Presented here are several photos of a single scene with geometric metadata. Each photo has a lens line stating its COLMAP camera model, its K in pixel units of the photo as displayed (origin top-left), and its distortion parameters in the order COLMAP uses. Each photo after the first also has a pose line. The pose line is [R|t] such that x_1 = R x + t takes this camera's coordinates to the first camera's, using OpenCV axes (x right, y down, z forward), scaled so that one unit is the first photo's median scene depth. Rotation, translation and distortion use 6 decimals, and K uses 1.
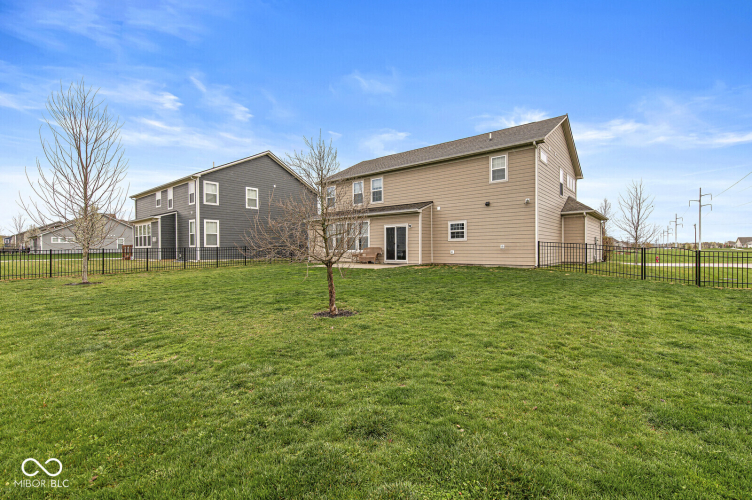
lens RADIAL K [[307.9, 0, 376.0], [0, 307.9, 250.0], [0, 0, 1]] dist [-0.000049, 0.000068]
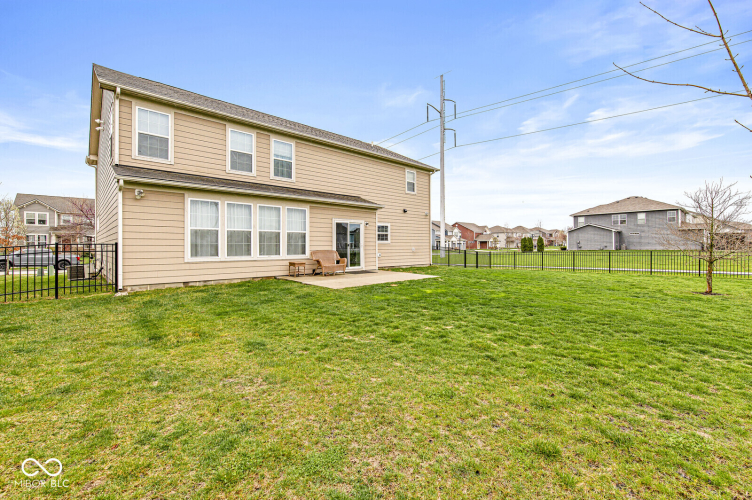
lens RADIAL K [[309.1, 0, 363.7], [0, 309.1, 255.3], [0, 0, 1]] dist [0.000179, 0.000080]
pose [[0.198542, -0.022032, 0.979845, -0.628484], [0.006295, 0.999755, 0.021204, -0.011090], [-0.980072, 0.001959, 0.198632, 0.761800]]
